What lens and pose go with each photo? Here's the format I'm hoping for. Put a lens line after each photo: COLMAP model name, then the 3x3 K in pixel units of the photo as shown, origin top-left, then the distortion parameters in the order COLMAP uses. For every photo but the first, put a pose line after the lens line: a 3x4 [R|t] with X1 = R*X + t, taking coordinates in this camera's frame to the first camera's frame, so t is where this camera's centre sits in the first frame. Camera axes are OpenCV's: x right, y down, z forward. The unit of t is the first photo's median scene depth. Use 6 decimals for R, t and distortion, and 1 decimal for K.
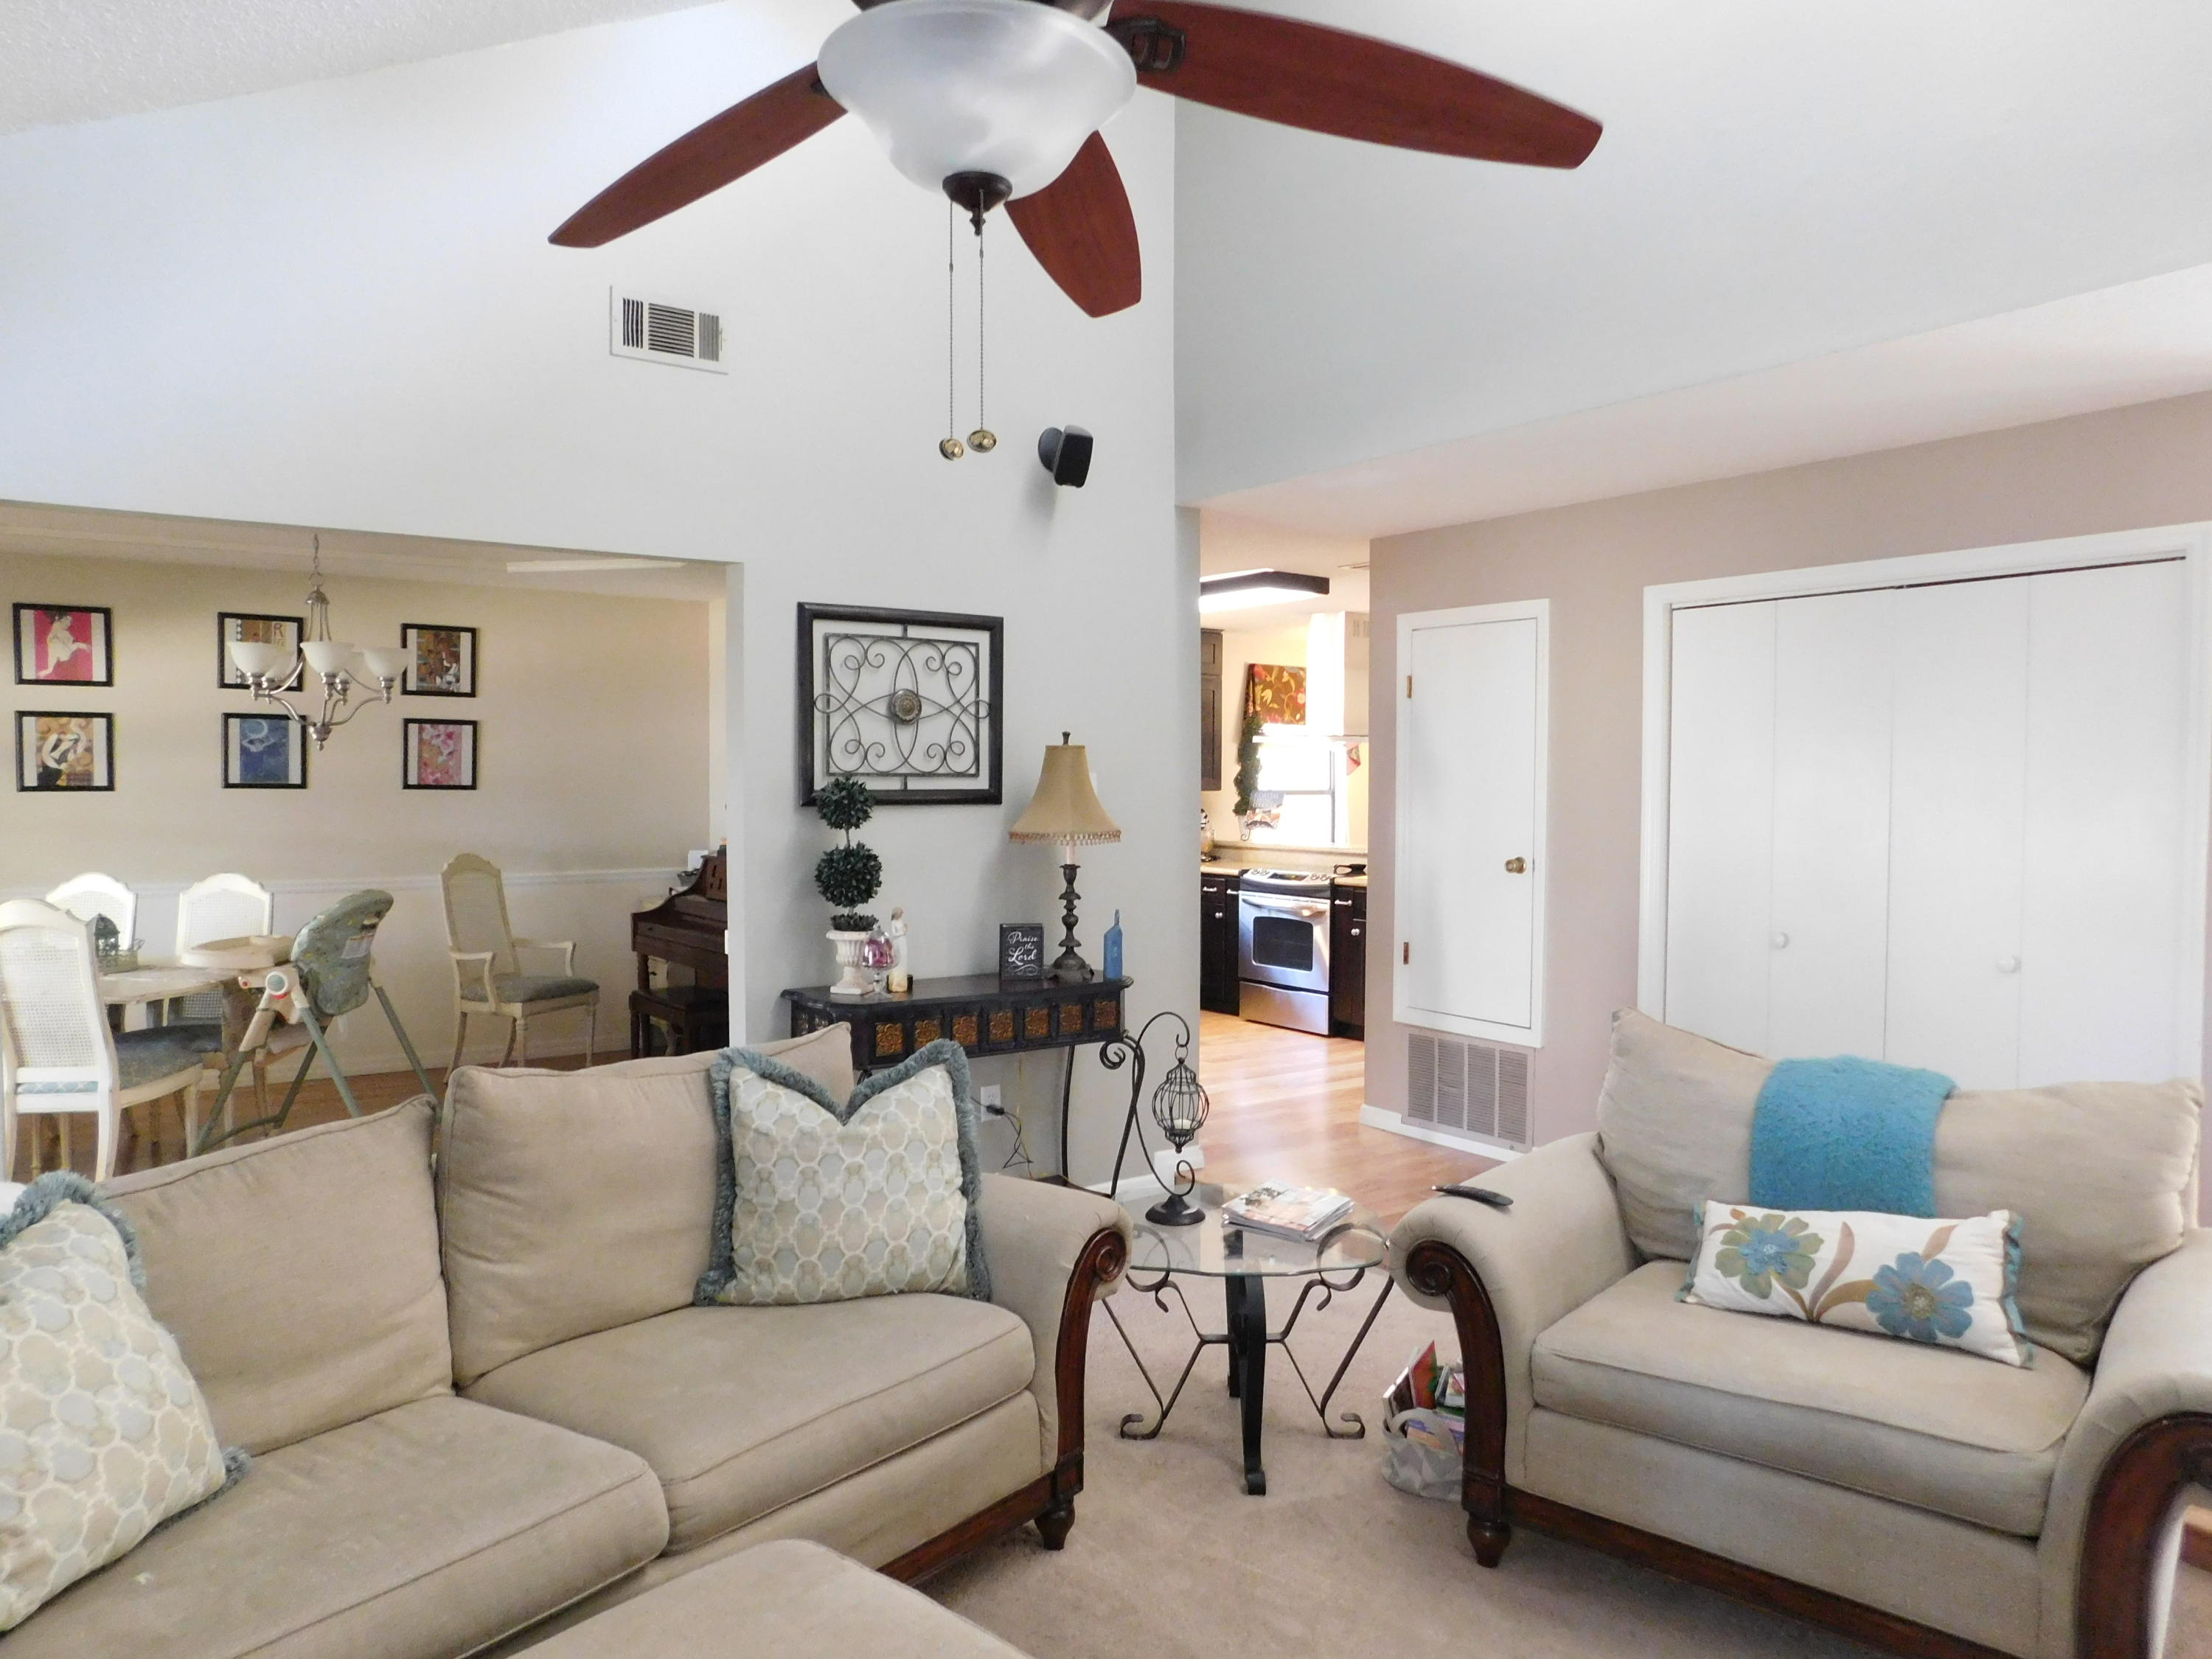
lens RADIAL K [[1469.6, 0, 1107.4], [0, 1469.6, 828.3], [0, 0, 1]] dist [-0.063687, 0.054284]
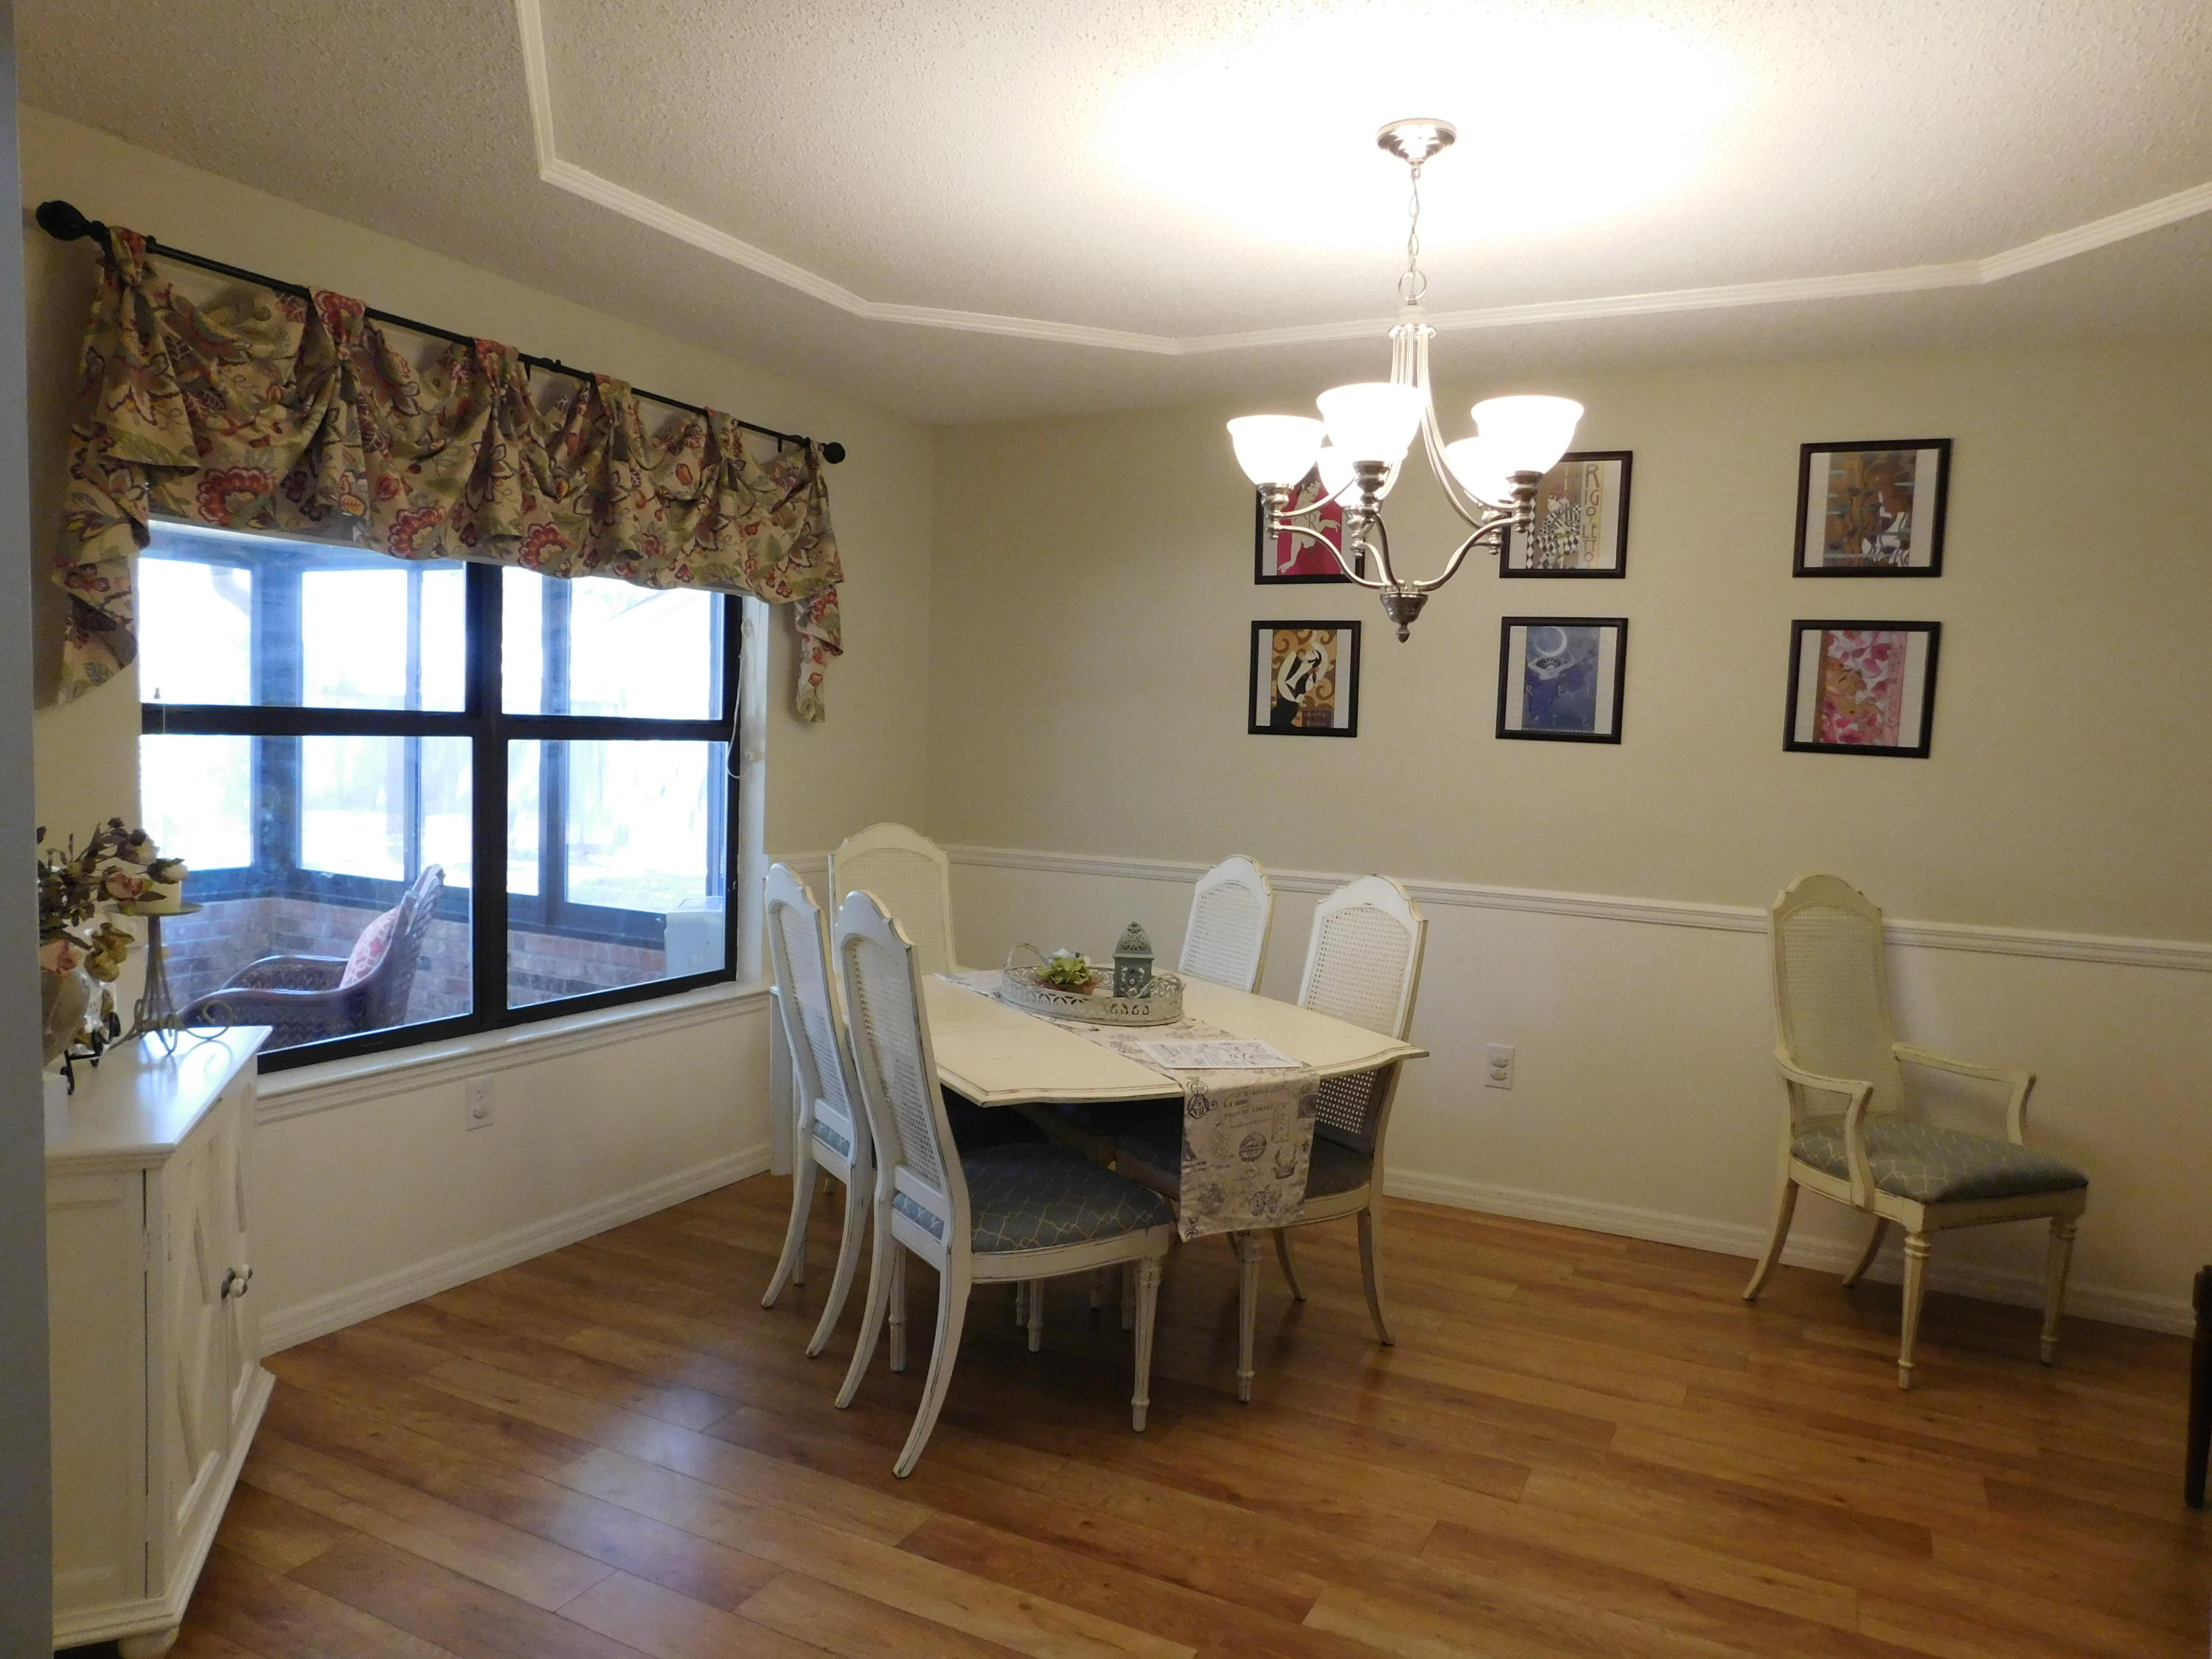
lens RADIAL K [[1469.6, 0, 1149.8], [0, 1469.6, 870.2], [0, 0, 1]] dist [-0.063687, 0.054284]
pose [[0.455179, 0.089716, -0.885868, -0.108226], [-0.066575, 0.995555, 0.066617, -0.002484], [0.887907, 0.028654, 0.459129, 0.564409]]
